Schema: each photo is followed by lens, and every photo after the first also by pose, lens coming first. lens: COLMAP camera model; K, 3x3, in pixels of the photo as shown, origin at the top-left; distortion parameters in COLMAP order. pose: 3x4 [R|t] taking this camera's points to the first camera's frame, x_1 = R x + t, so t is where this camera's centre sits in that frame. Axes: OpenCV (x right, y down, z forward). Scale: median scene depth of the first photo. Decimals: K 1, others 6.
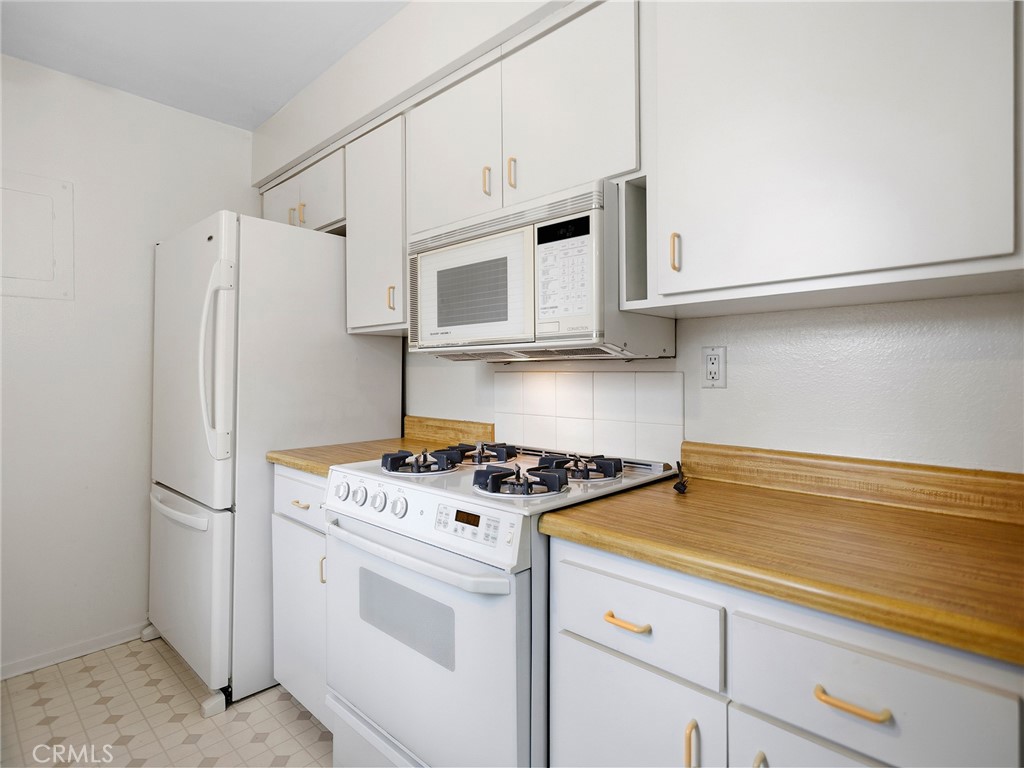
lens RADIAL K [[552.6, 0, 520.1], [0, 552.6, 370.7], [0, 0, 1]] dist [0.000051, 0.001542]
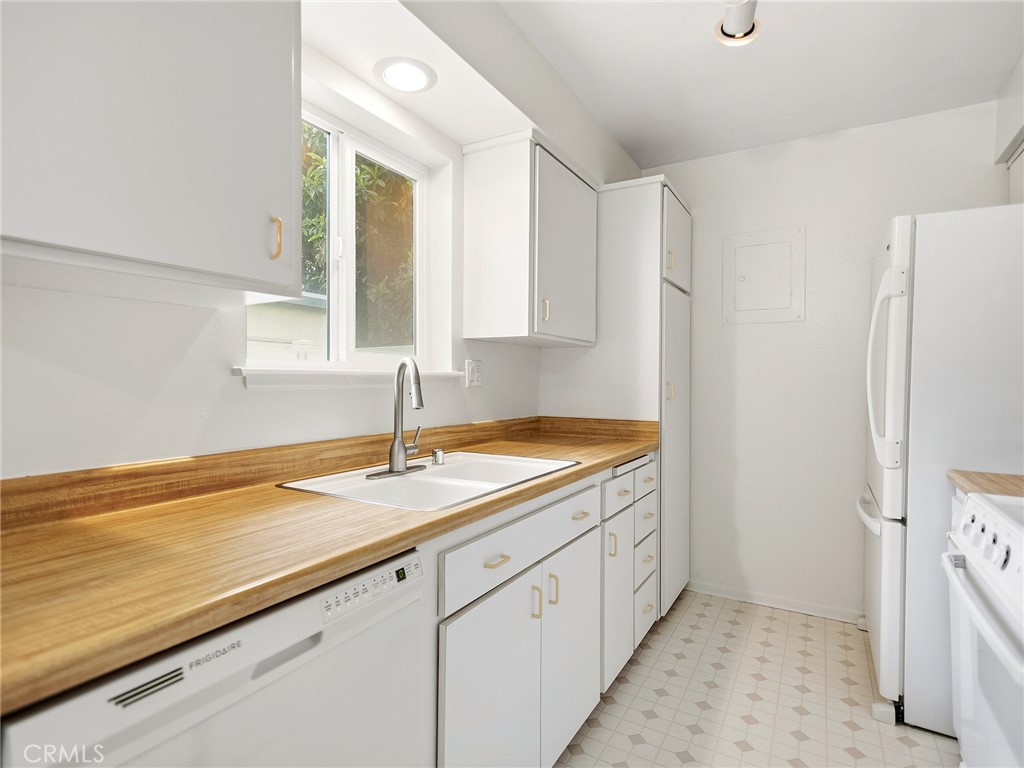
lens RADIAL K [[540.7, 0, 507.4], [0, 540.7, 382.0], [0, 0, 1]] dist [0.057463, 0.000151]
pose [[0.225706, 0.011598, -0.974126, 0.277741], [-0.008018, 0.999917, 0.010047, 0.000778], [0.974163, 0.005543, 0.225780, 0.097772]]
